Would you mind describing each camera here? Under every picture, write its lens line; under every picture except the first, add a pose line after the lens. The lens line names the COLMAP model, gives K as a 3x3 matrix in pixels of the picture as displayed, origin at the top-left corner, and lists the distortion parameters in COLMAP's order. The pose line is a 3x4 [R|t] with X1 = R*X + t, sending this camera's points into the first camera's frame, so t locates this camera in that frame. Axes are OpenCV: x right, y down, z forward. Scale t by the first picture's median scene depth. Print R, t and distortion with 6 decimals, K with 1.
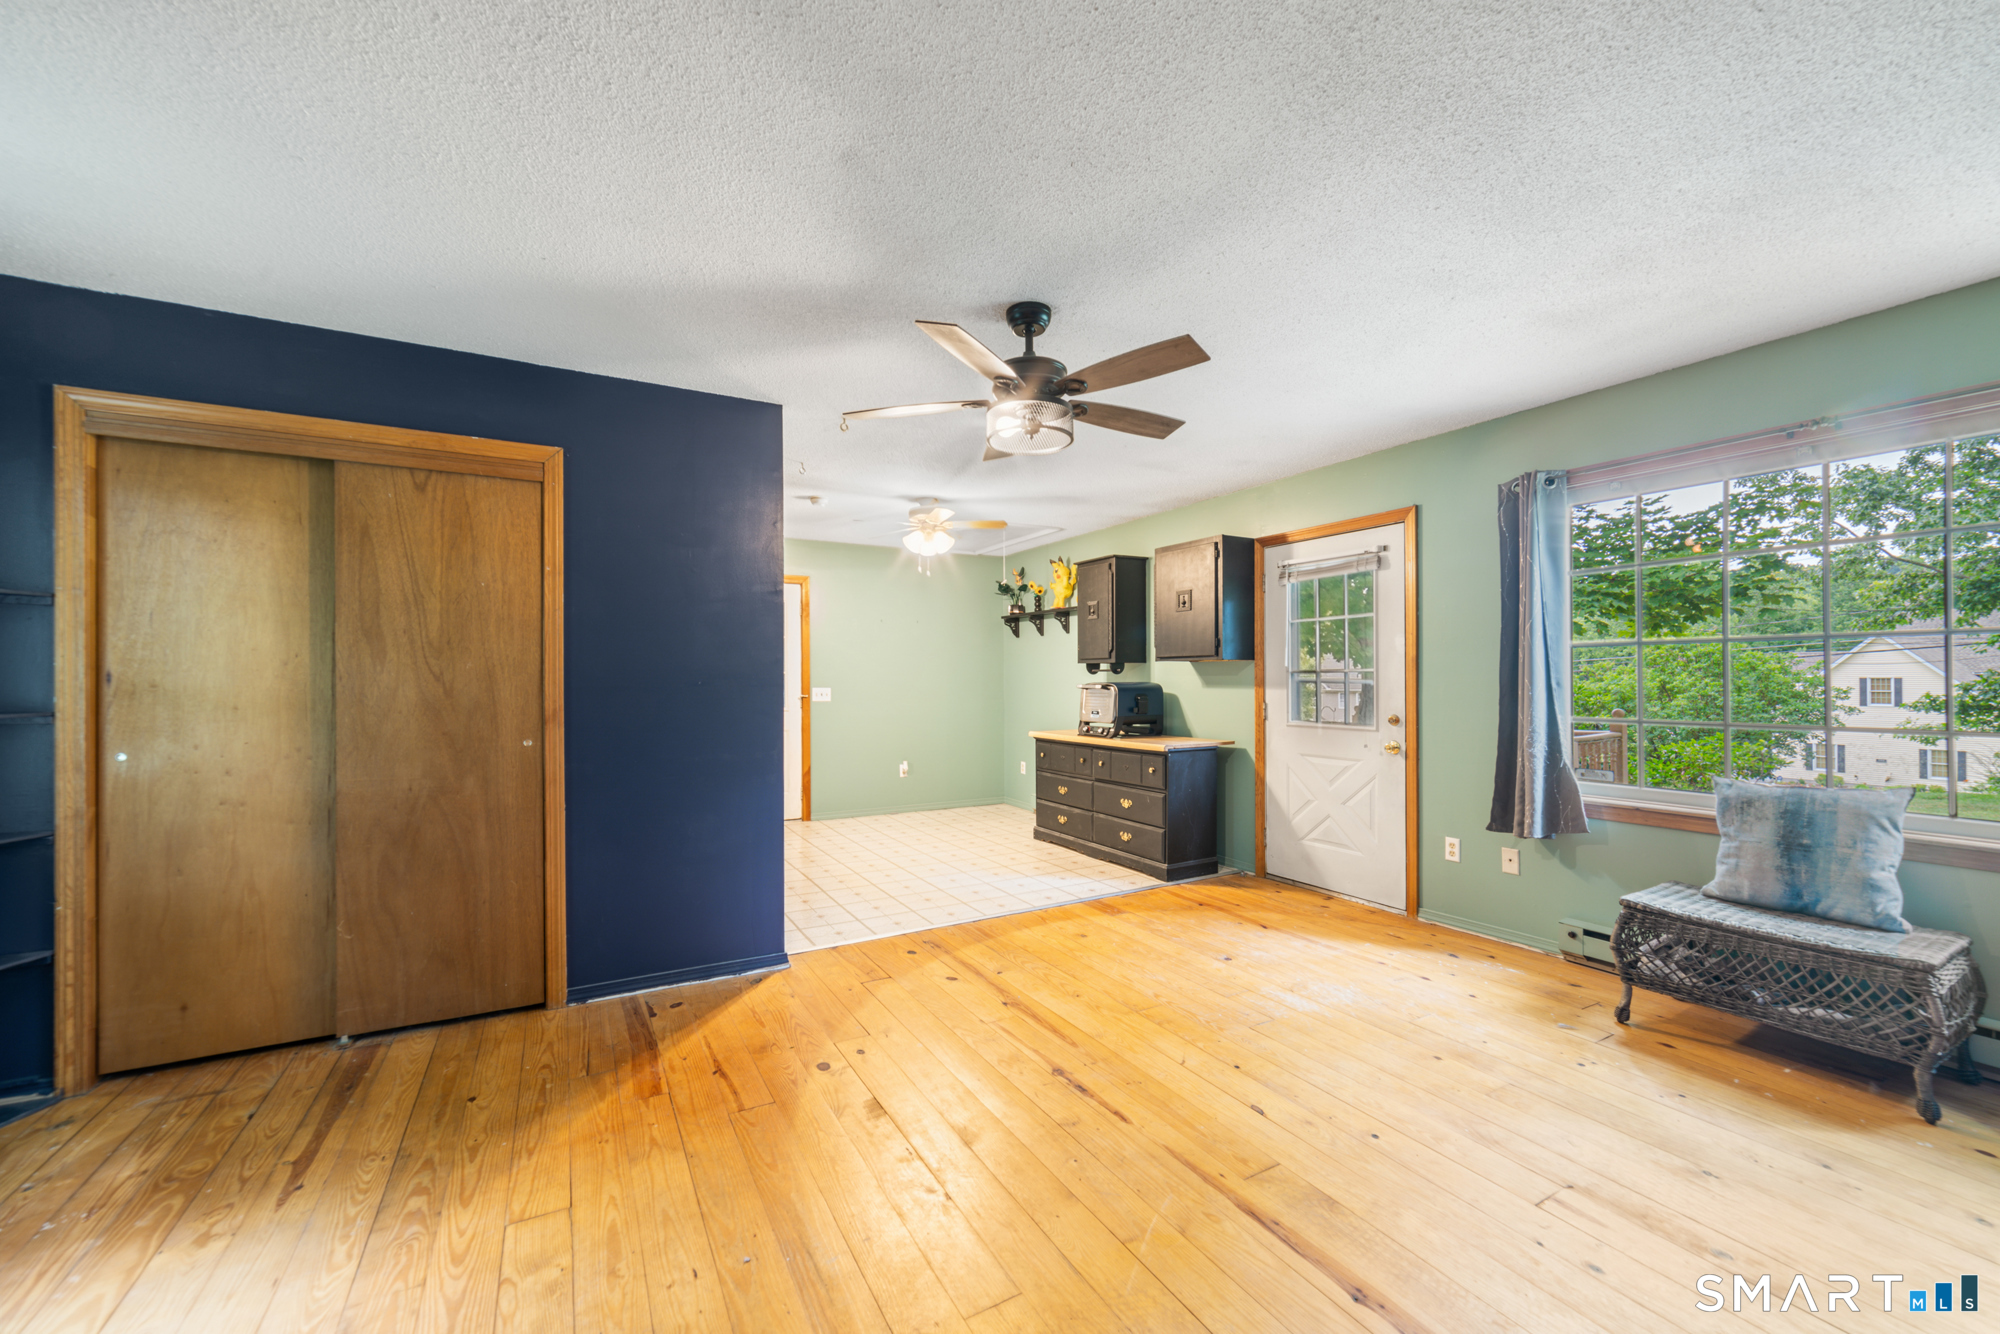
lens RADIAL K [[772.1, 0, 991.1], [0, 772.1, 683.2], [0, 0, 1]] dist [0.001227, 0.000628]
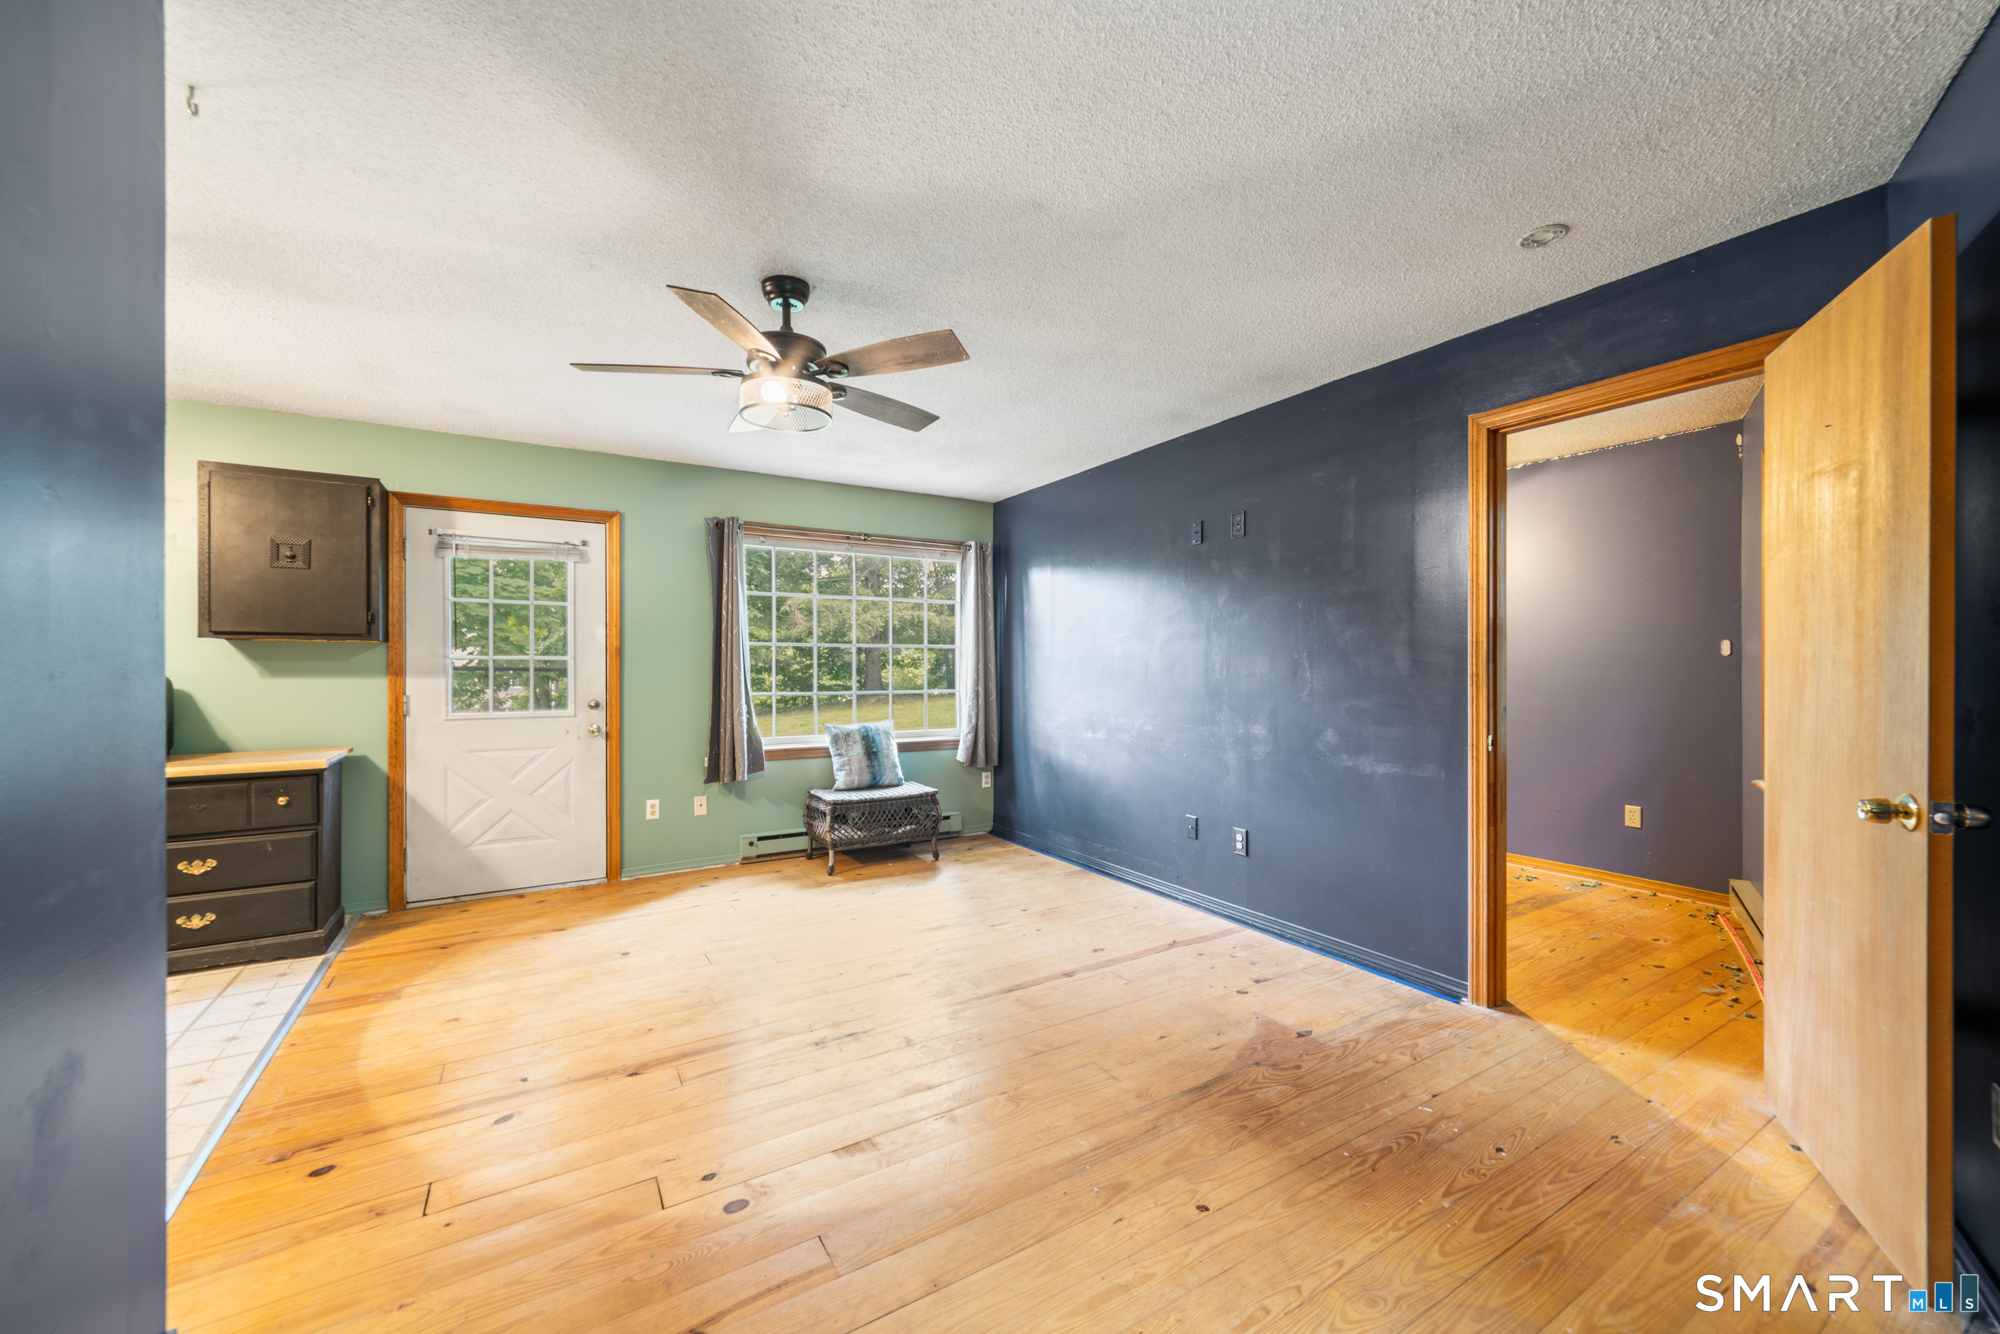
lens RADIAL K [[772.1, 0, 991.0], [0, 772.1, 669.1], [0, 0, 1]] dist [0.001227, 0.000628]
pose [[-0.040494, 0.005630, 0.999164, -0.575229], [0.004680, 0.999974, -0.005445, 0.006179], [-0.999169, 0.004456, -0.040520, 0.487559]]
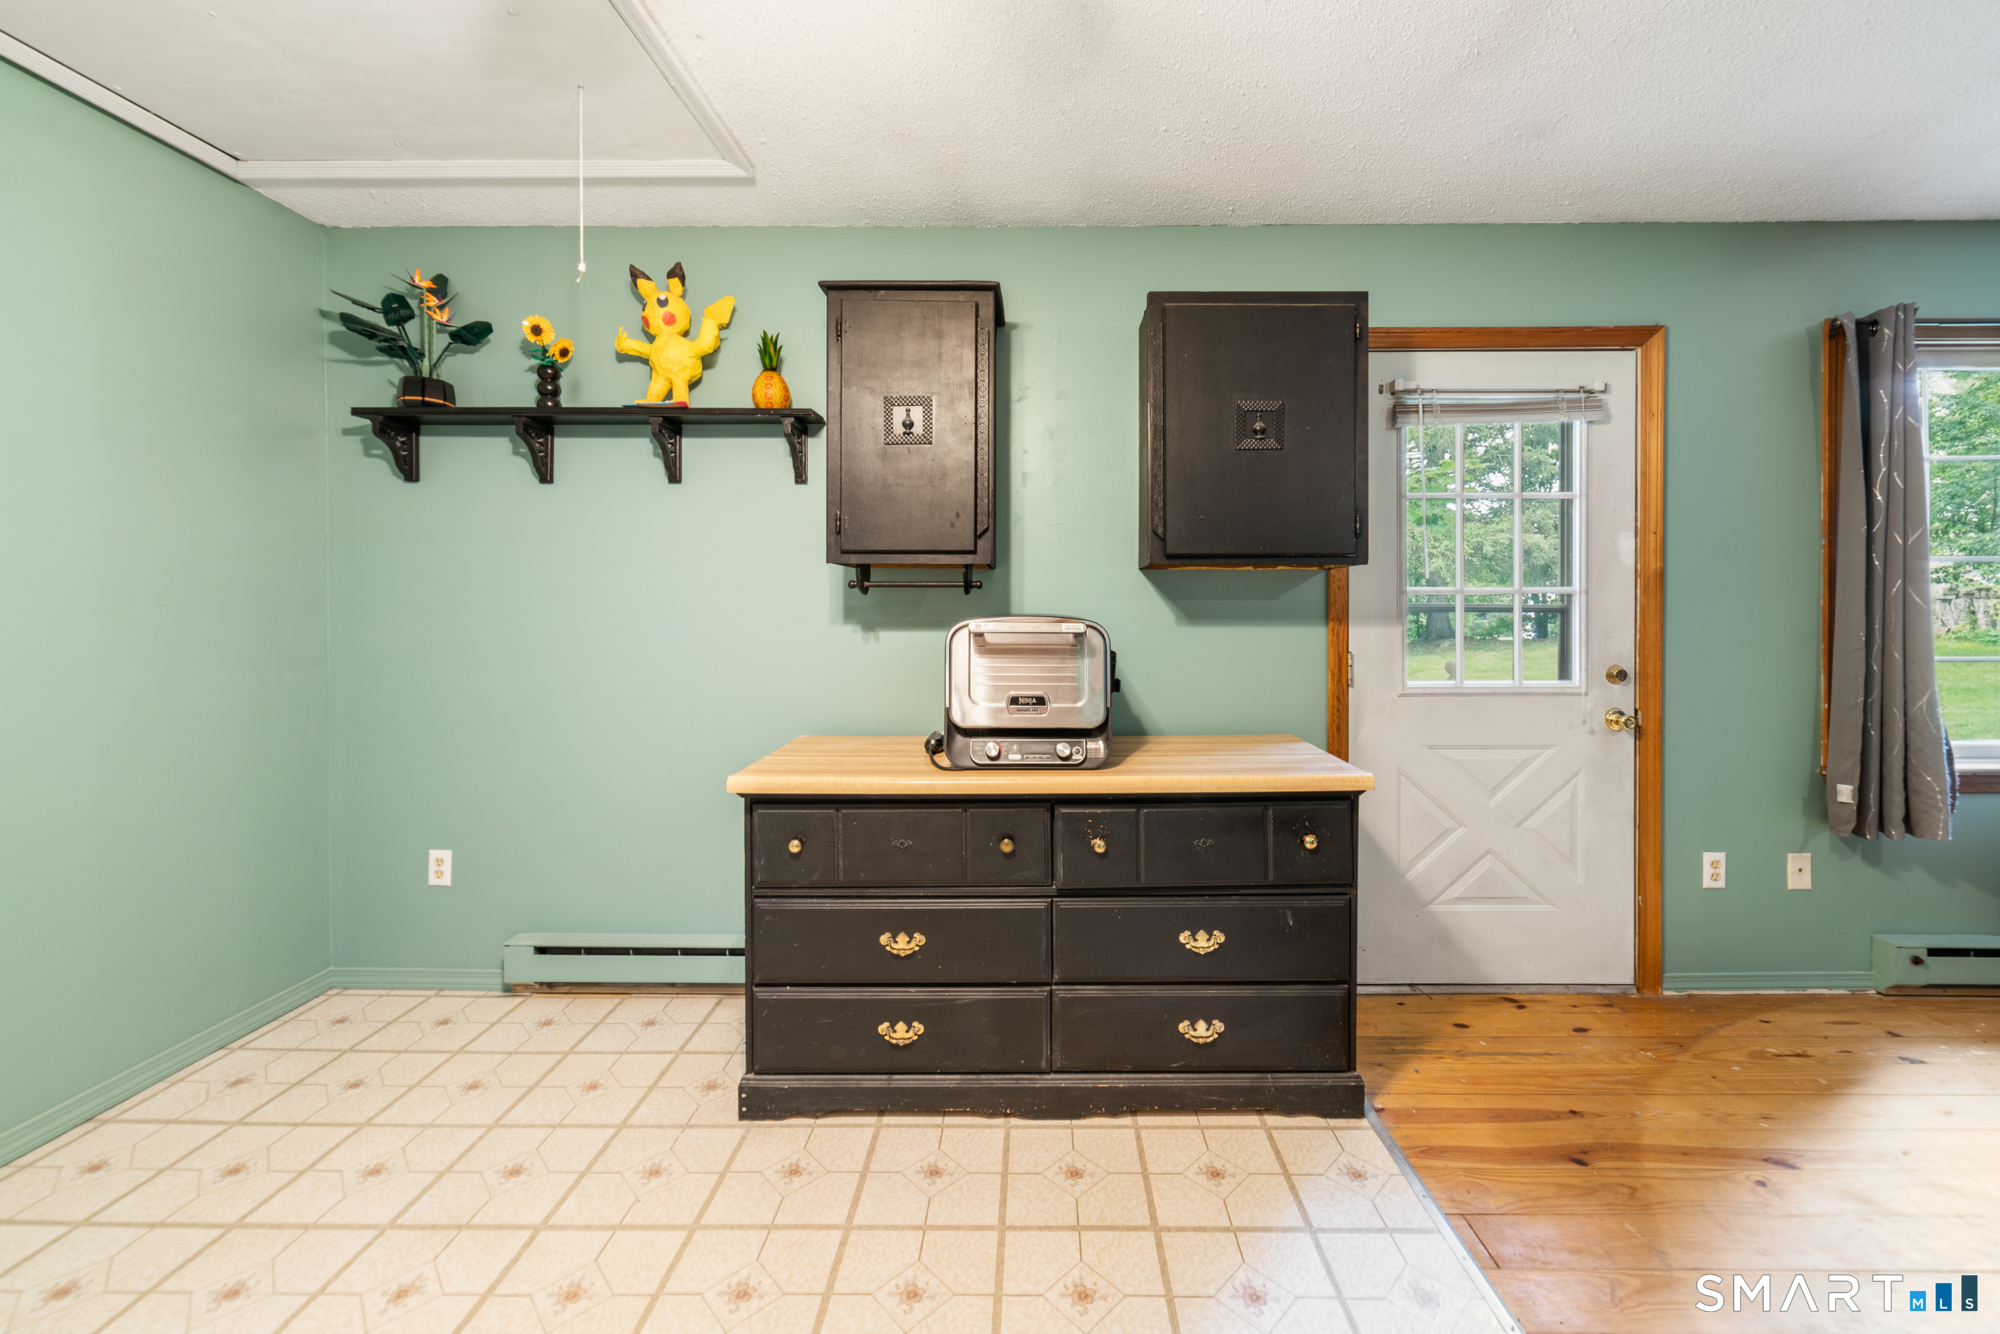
lens RADIAL K [[772.1, 0, 1020.5], [0, 772.1, 620.1], [0, 0, 1]] dist [0.001227, 0.000628]
pose [[0.488126, -0.007134, 0.872744, -0.234278], [0.002836, 0.999974, 0.006588, -0.000927], [-0.872768, -0.000741, 0.488134, 1.107105]]
